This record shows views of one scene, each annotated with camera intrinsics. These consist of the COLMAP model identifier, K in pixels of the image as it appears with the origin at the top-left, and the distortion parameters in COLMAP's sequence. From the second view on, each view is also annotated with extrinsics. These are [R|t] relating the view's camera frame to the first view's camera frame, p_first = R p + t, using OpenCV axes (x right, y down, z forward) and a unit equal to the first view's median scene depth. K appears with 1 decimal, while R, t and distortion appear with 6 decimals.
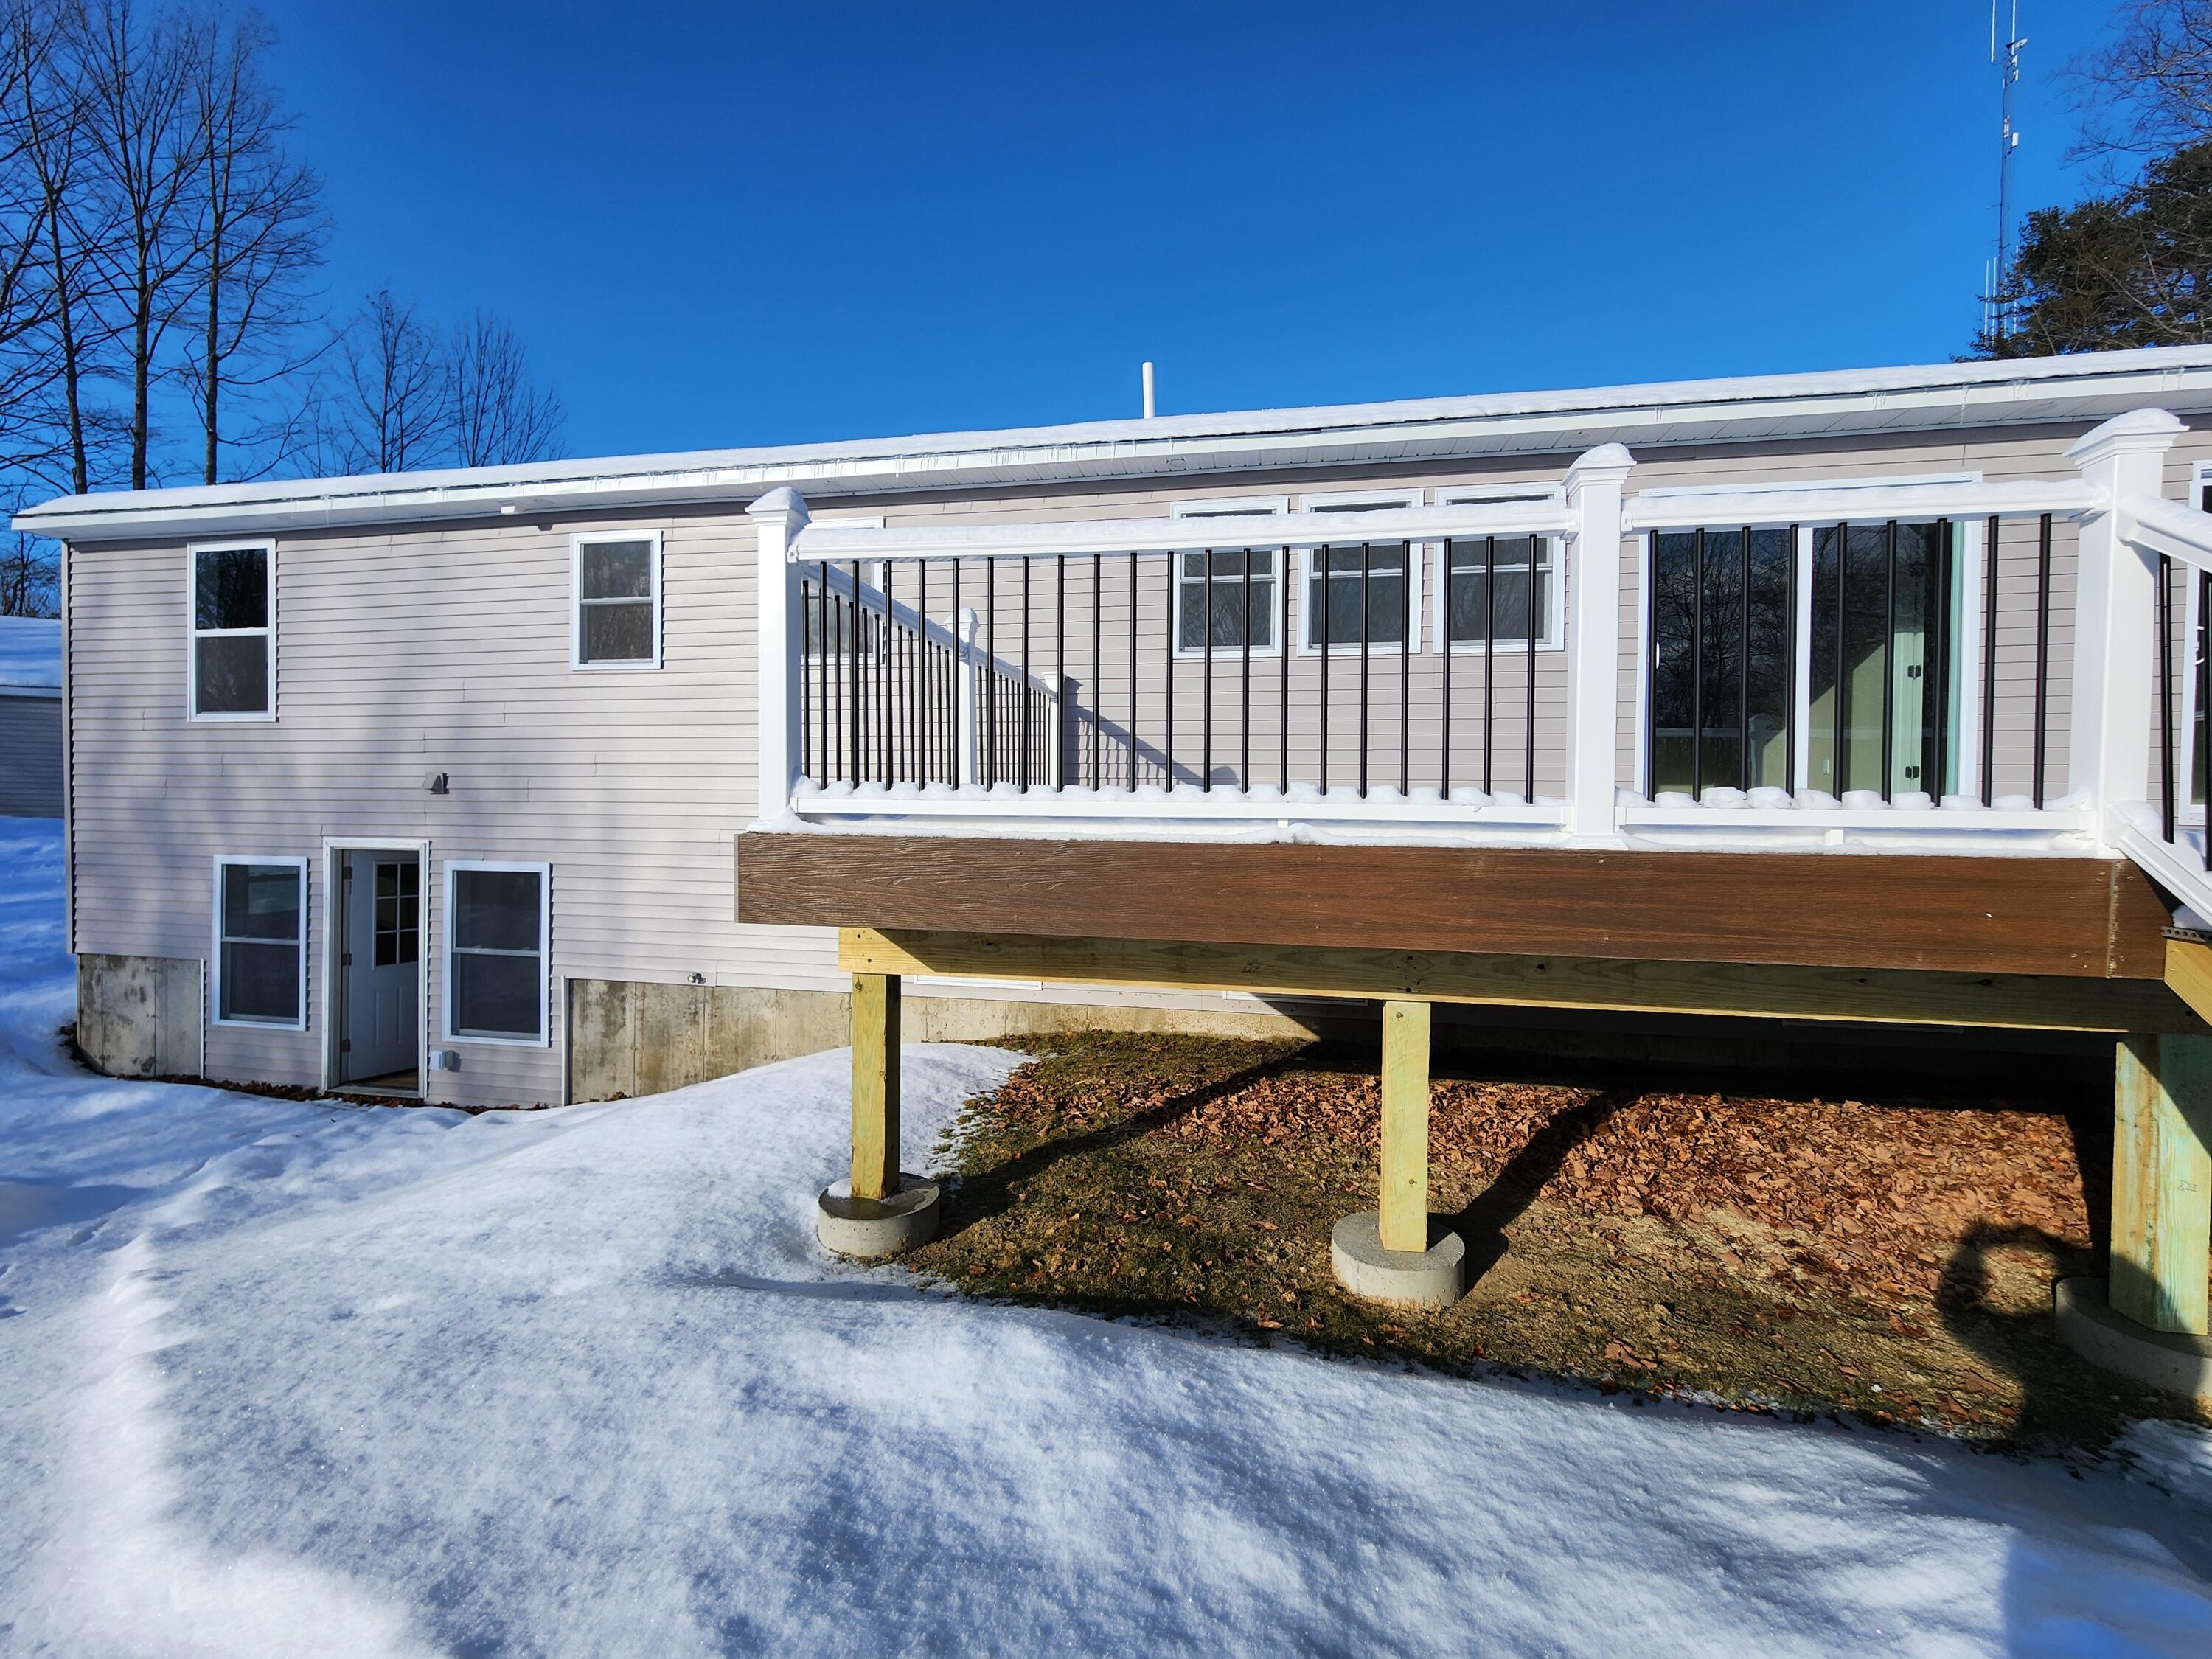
lens RADIAL K [[890.8, 0, 1110.5], [0, 890.8, 824.4], [0, 0, 1]] dist [-0.003935, -0.001161]
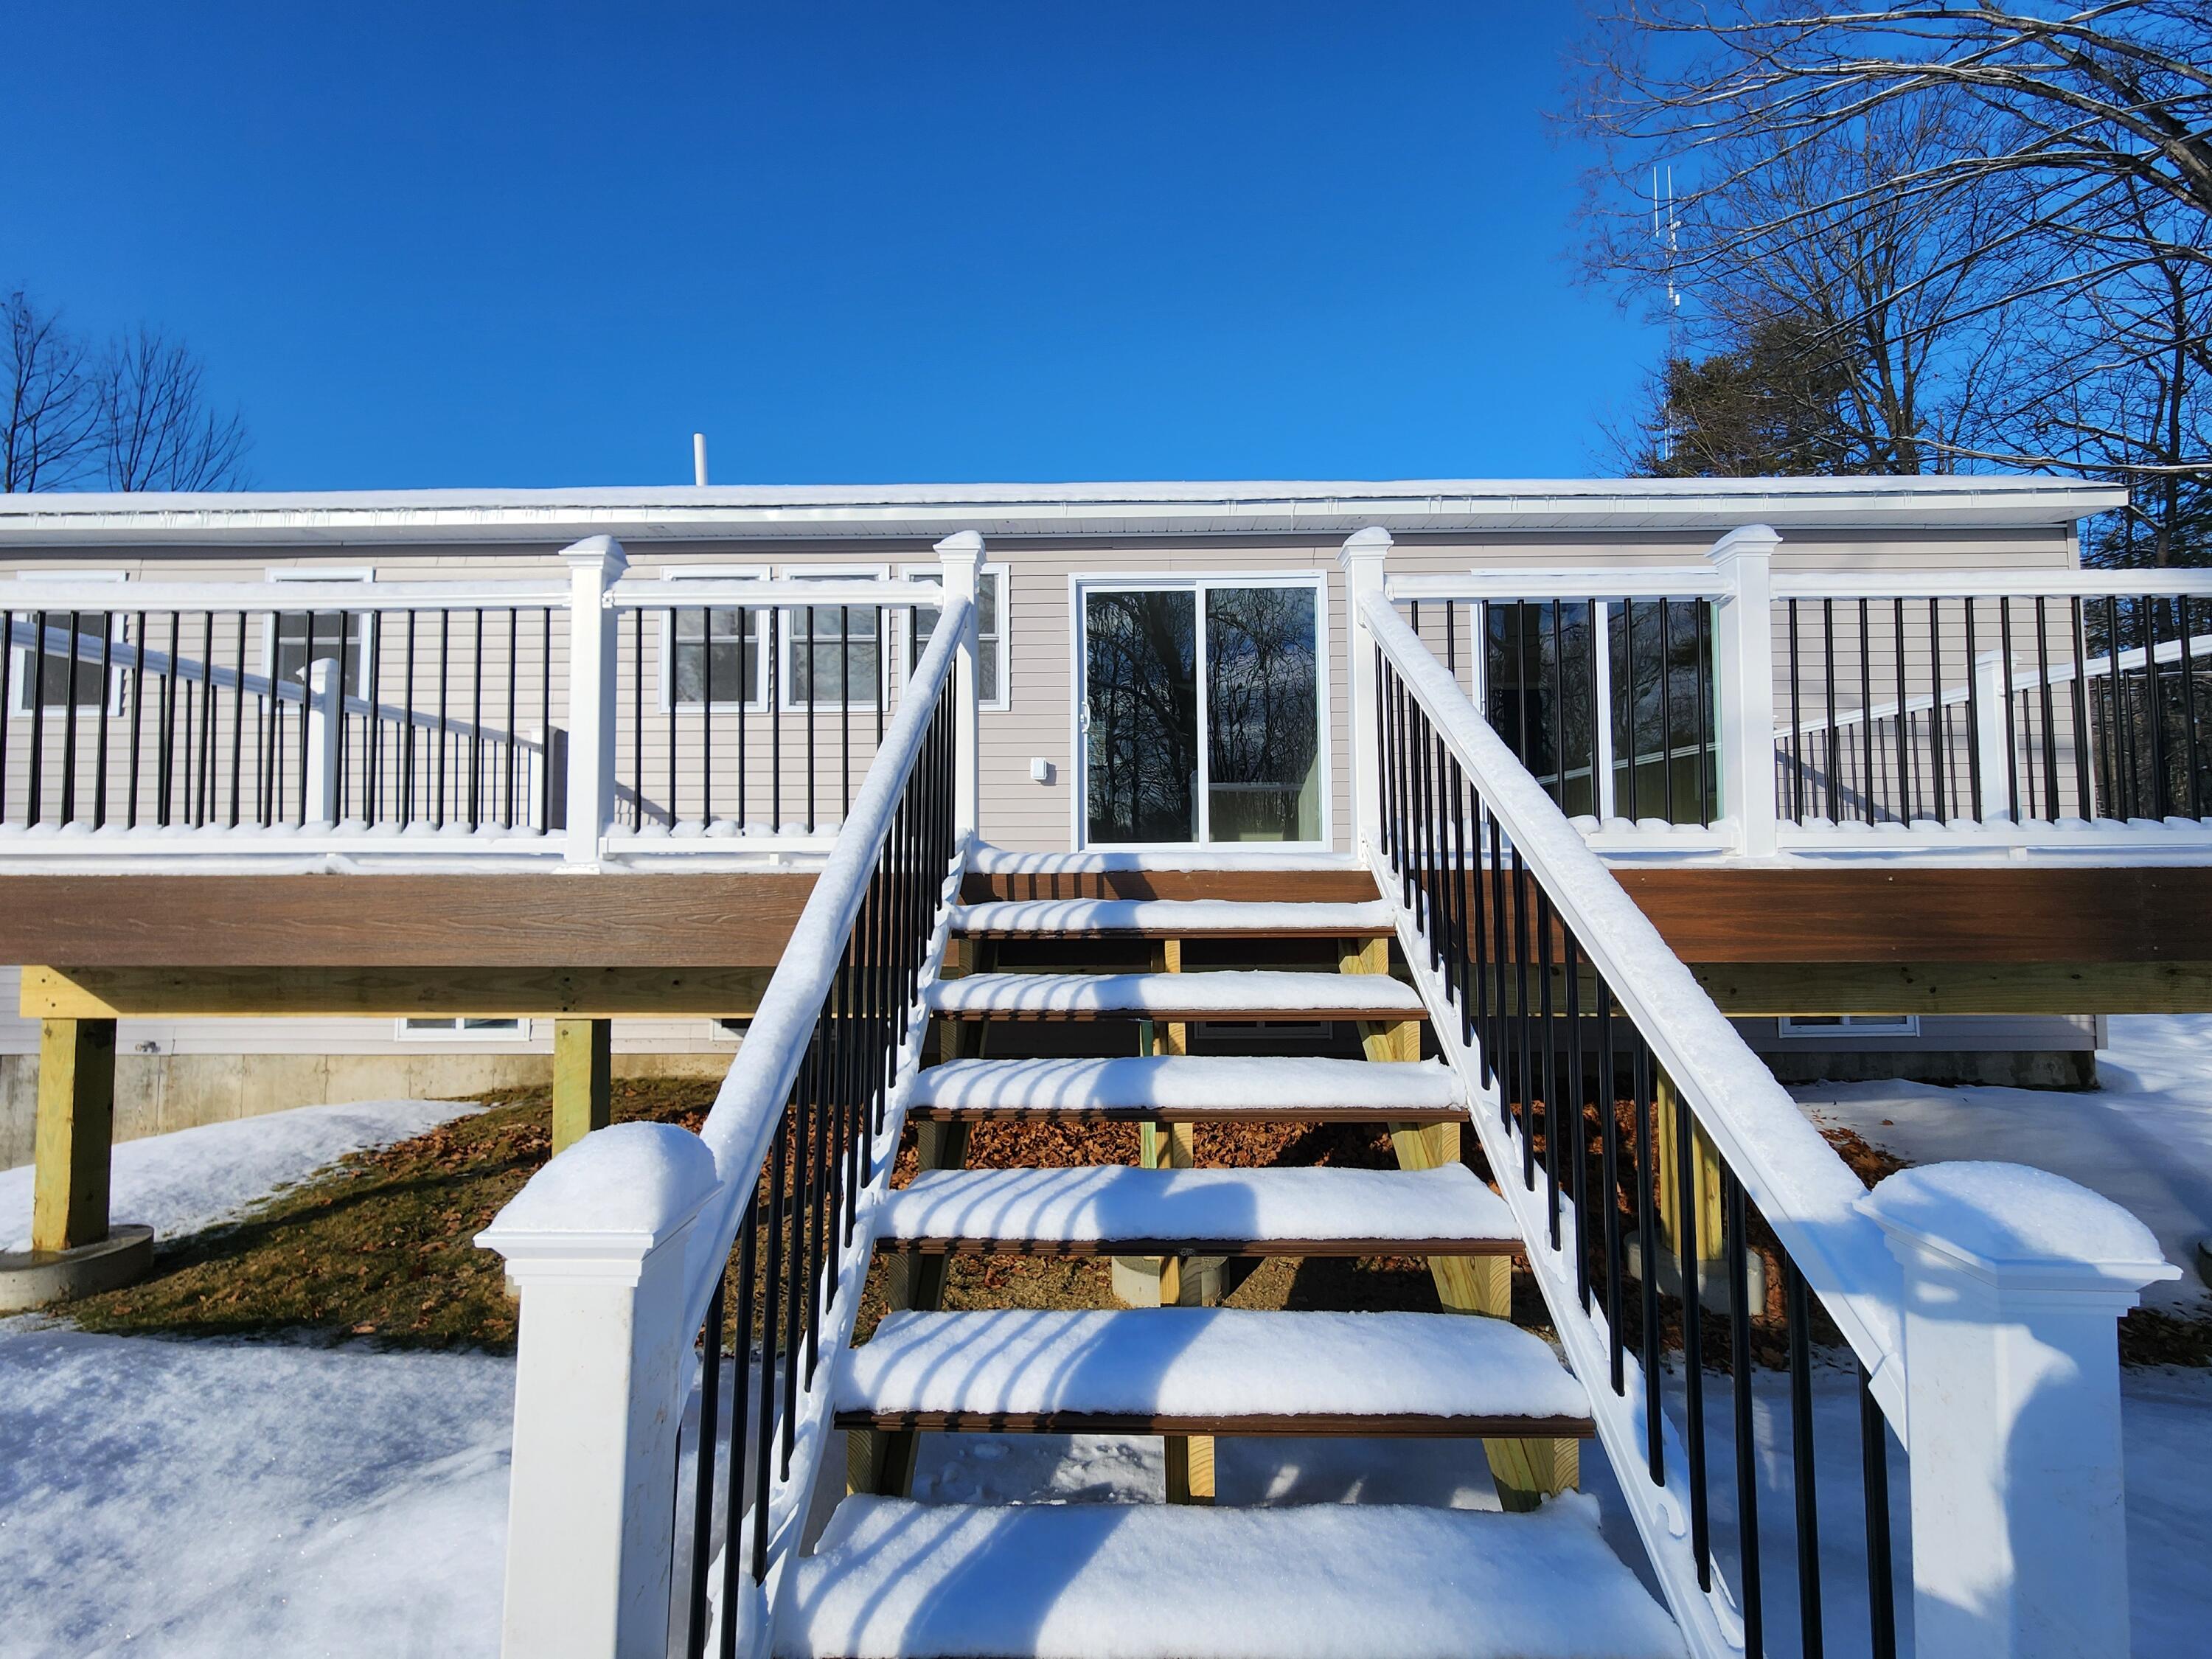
lens RADIAL K [[890.8, 0, 1112.7], [0, 890.8, 819.7], [0, 0, 1]] dist [-0.003935, -0.001161]
pose [[0.983997, -0.006659, 0.178058, 0.375521], [0.018719, 0.997635, -0.066137, 0.017220], [-0.177197, 0.068412, 0.981795, -0.102649]]
